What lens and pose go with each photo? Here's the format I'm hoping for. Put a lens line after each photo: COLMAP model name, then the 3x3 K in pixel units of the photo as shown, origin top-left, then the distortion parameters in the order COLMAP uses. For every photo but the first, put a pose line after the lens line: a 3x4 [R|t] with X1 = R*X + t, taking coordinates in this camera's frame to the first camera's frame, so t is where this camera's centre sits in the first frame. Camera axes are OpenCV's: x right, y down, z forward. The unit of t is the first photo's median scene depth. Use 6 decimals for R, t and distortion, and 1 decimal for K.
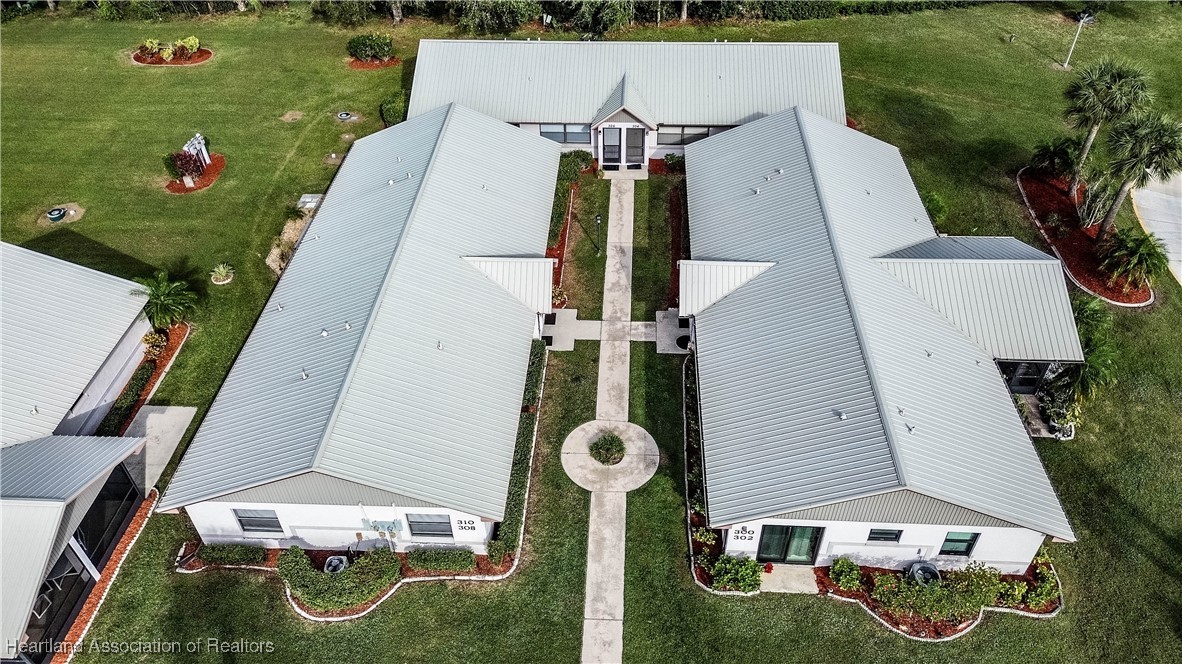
lens RADIAL K [[828.3, 0, 591.0], [0, 828.3, 332.0], [0, 0, 1]] dist [0.095506, -0.085426]
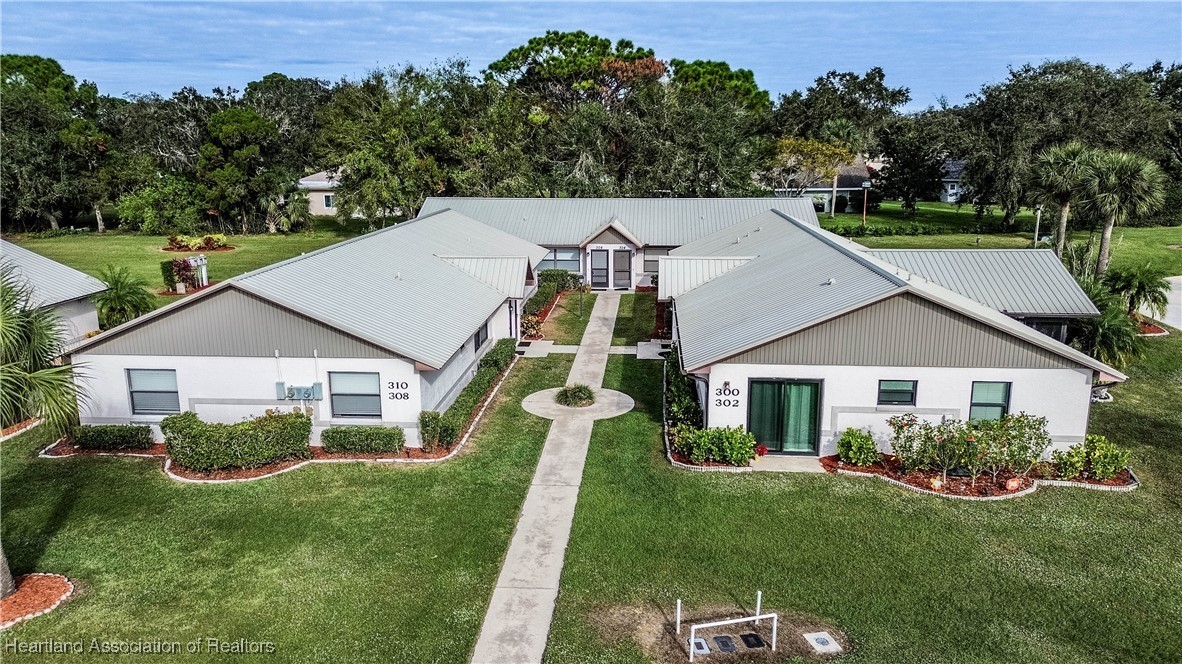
lens RADIAL K [[828.3, 0, 591.0], [0, 828.3, 332.0], [0, 0, 1]] dist [0.095506, -0.085426]
pose [[0.999674, 0.016047, -0.019835, 0.059503], [-0.023661, 0.873953, -0.485434, 0.569888], [0.009545, 0.485745, 0.874048, 0.230910]]
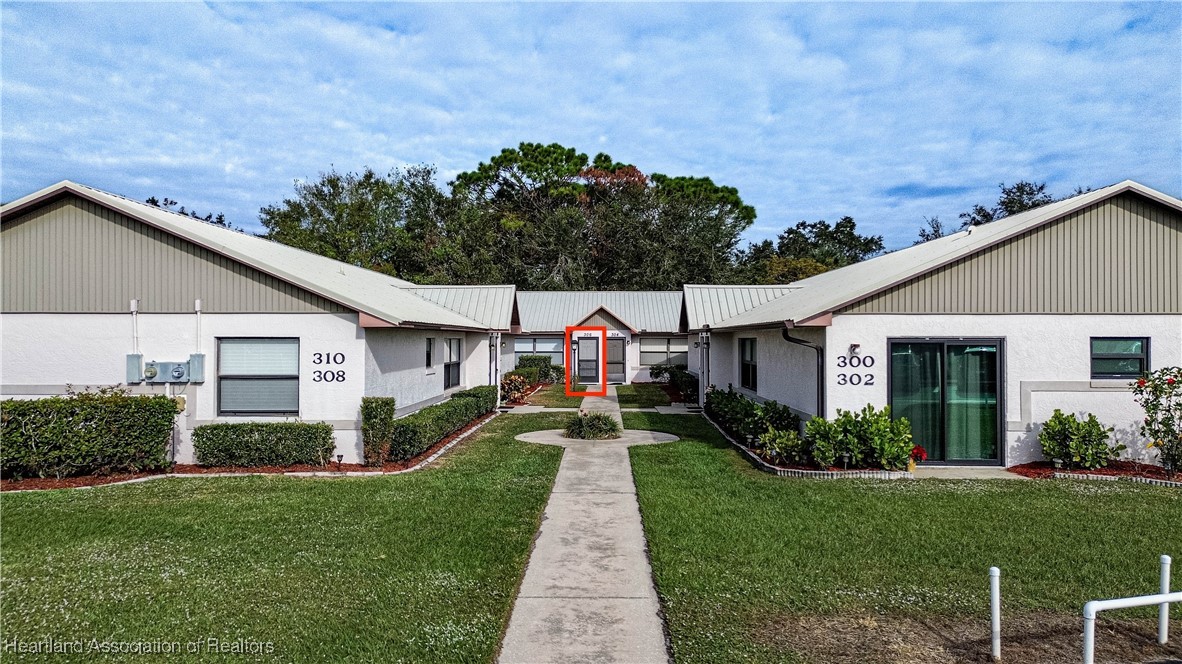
lens RADIAL K [[827.6, 0, 592.7], [0, 827.6, 336.9], [0, 0, 1]] dist [0.080509, -0.086073]
pose [[0.999180, 0.017716, 0.036415, -0.003101], [0.011466, 0.738674, -0.673965, 0.559330], [-0.038839, 0.673830, 0.737865, 0.579032]]
